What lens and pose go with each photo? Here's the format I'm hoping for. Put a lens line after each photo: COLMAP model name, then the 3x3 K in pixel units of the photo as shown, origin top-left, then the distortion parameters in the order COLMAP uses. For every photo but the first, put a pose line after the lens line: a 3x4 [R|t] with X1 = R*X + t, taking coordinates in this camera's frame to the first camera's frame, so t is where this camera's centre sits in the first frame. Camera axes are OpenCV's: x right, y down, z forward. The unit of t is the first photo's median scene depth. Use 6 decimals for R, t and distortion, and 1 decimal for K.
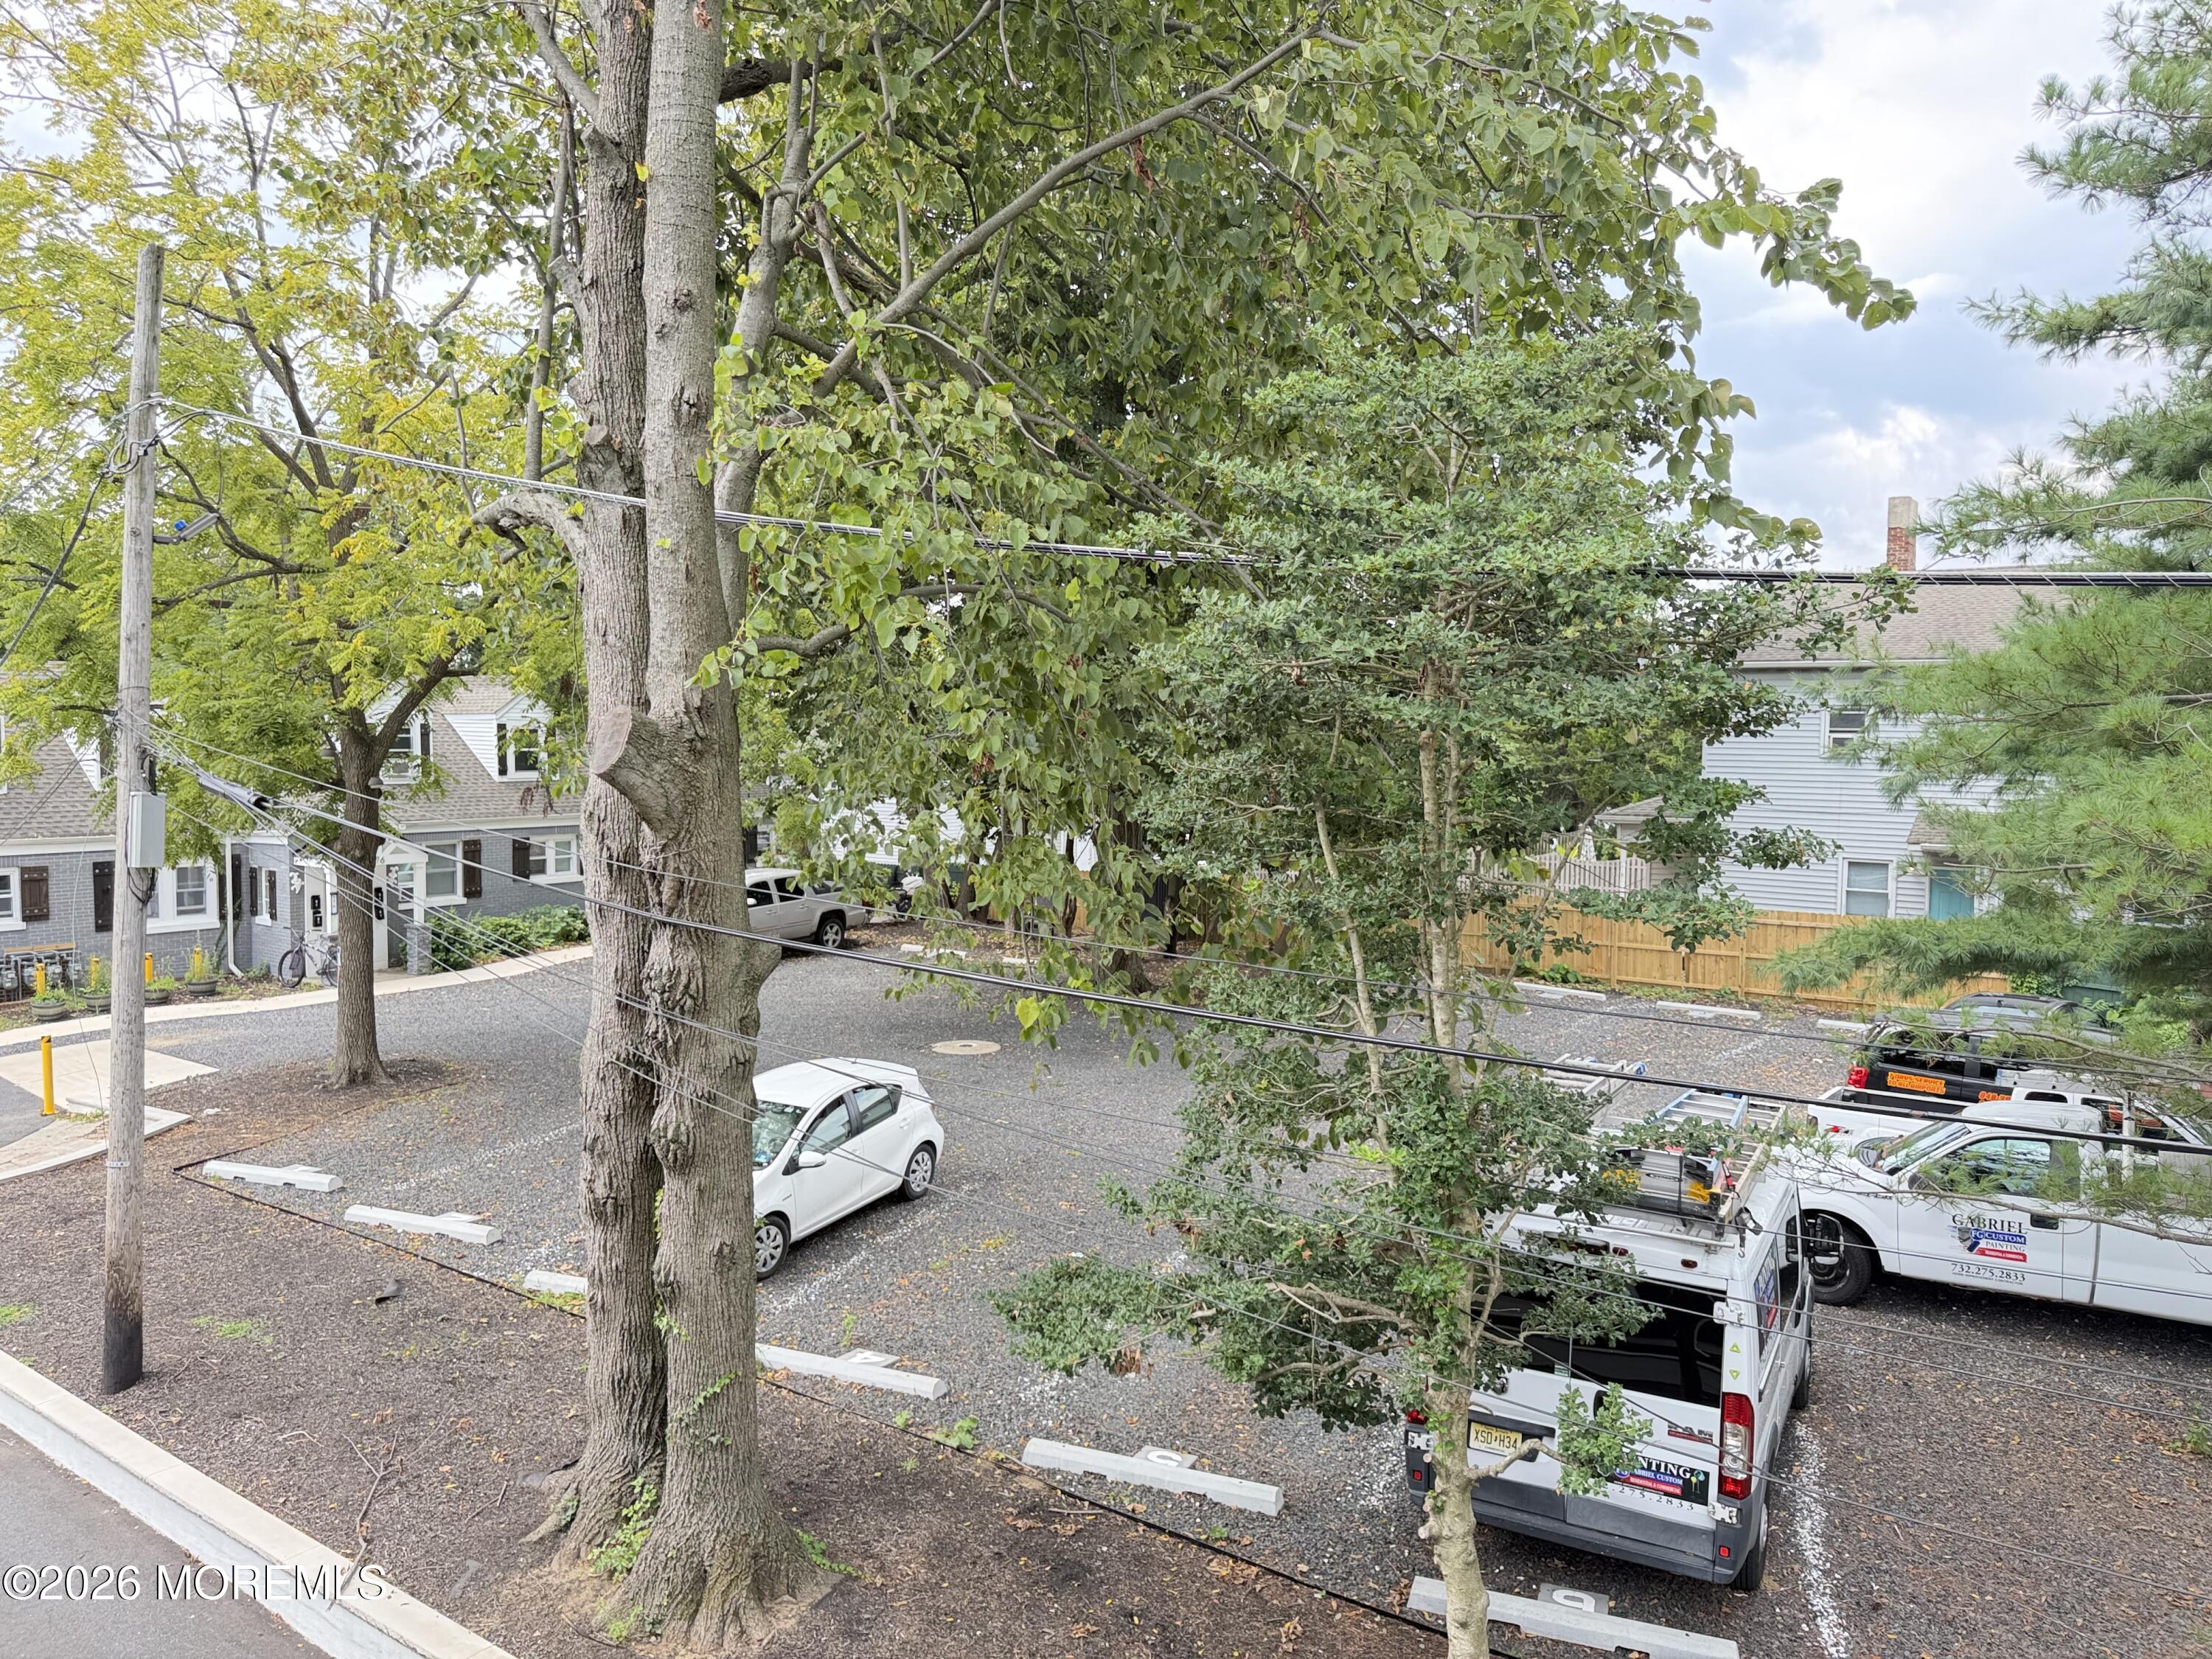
lens RADIAL K [[1577.4, 0, 1103.8], [0, 1577.4, 791.7], [0, 0, 1]] dist [0.003190, -0.007778]
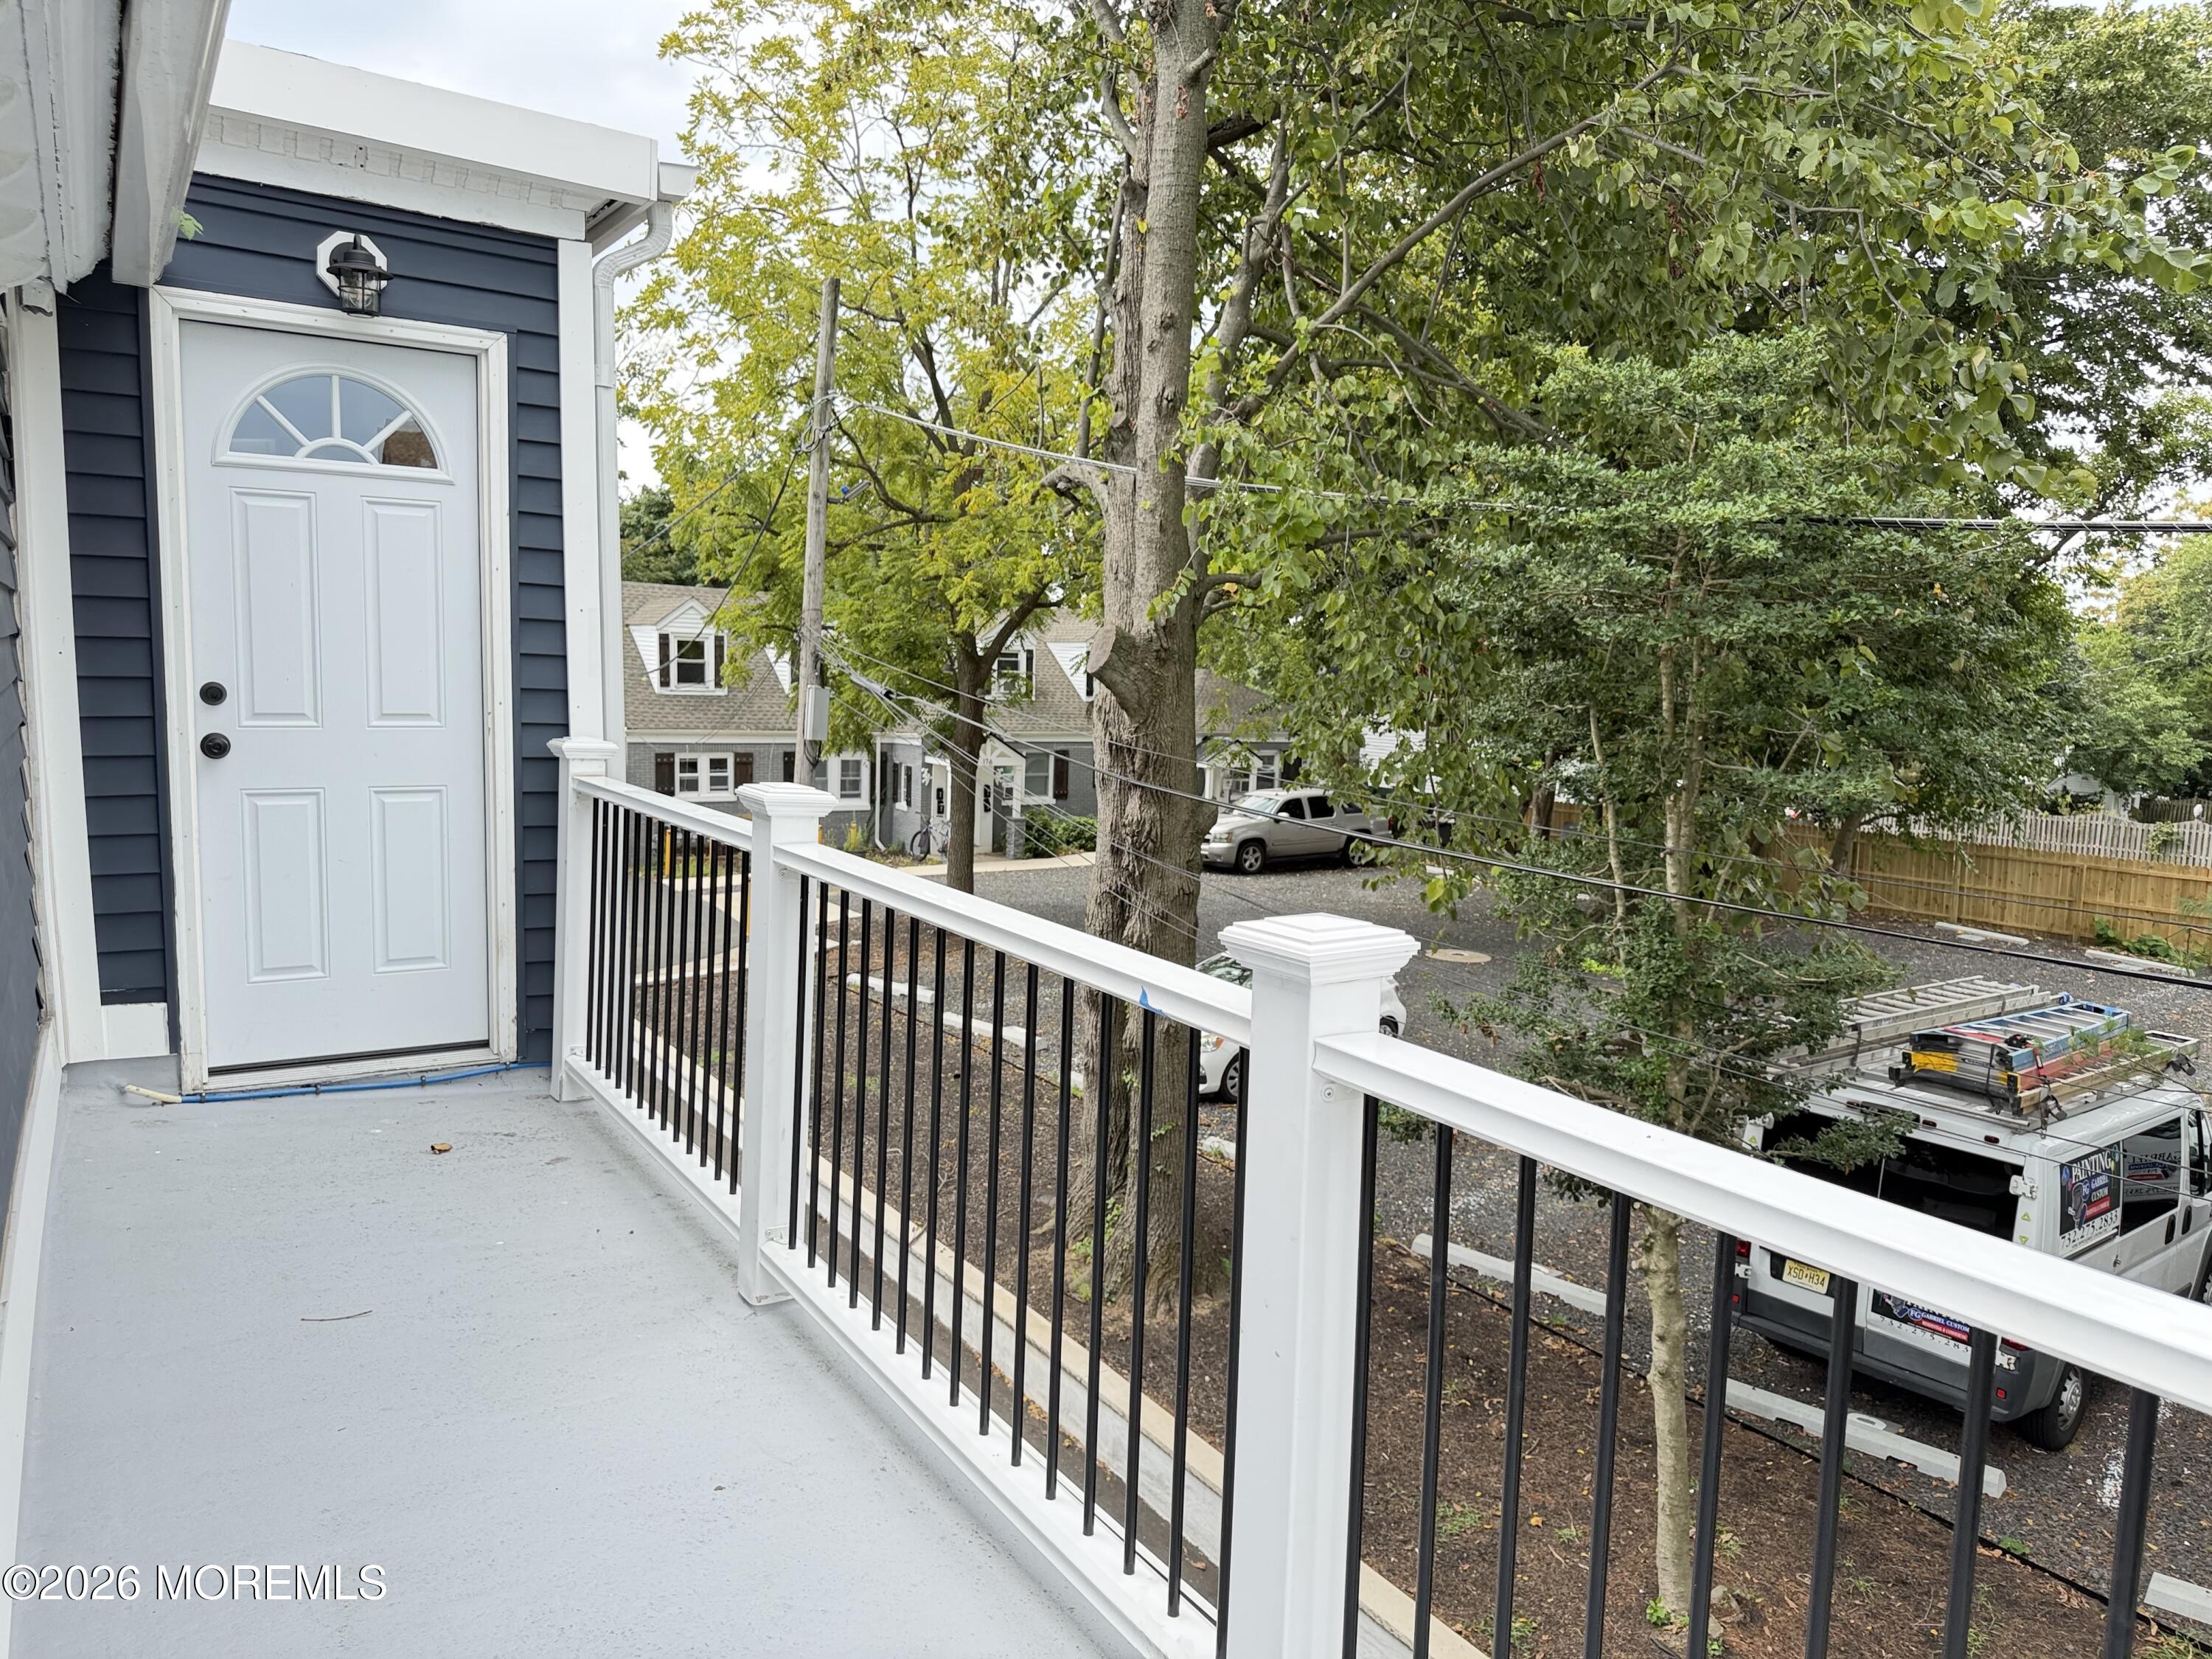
lens RADIAL K [[1529.7, 0, 1106.0], [0, 1529.7, 829.5], [0, 0, 1]] dist [0.009756, -0.000639]
pose [[0.933392, 0.068275, -0.352305, 0.061888], [-0.045649, 0.996349, 0.072148, 0.009964], [0.355944, -0.051261, 0.933100, -0.094083]]
